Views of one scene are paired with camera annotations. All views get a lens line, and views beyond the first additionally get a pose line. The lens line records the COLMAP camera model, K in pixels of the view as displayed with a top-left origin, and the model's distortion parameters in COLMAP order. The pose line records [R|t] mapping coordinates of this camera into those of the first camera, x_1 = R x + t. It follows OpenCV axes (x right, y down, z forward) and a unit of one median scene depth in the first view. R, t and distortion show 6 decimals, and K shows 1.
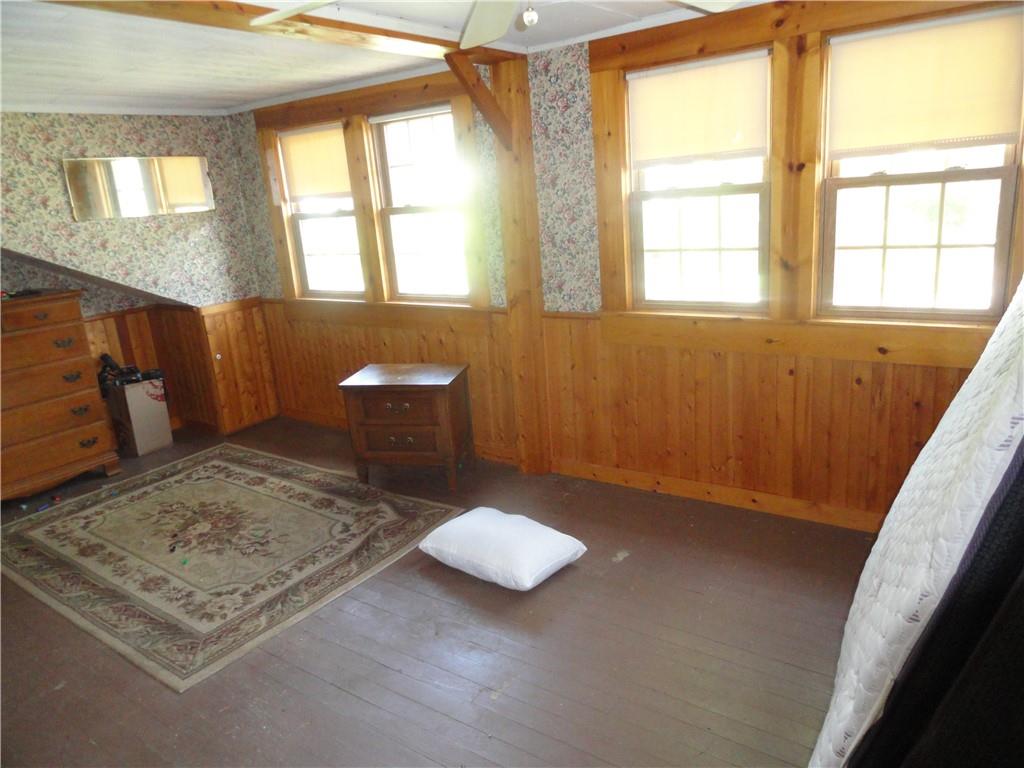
lens RADIAL K [[714.7, 0, 514.8], [0, 714.7, 382.7], [0, 0, 1]] dist [-0.004022, 0.001648]
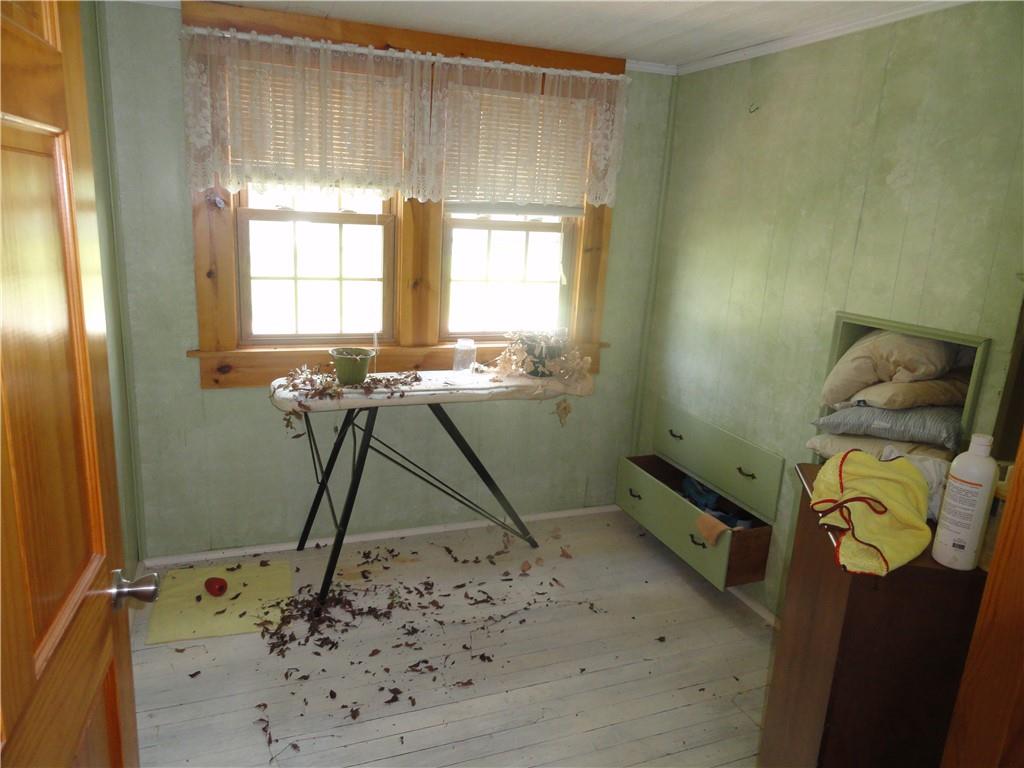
lens RADIAL K [[714.7, 0, 514.4], [0, 714.7, 385.1], [0, 0, 1]] dist [-0.004022, 0.001648]
pose [[0.534346, -0.101074, 0.839201, -0.373921], [0.131040, 0.990727, 0.035887, -0.045305], [-0.835047, 0.090793, 0.542636, 0.271578]]
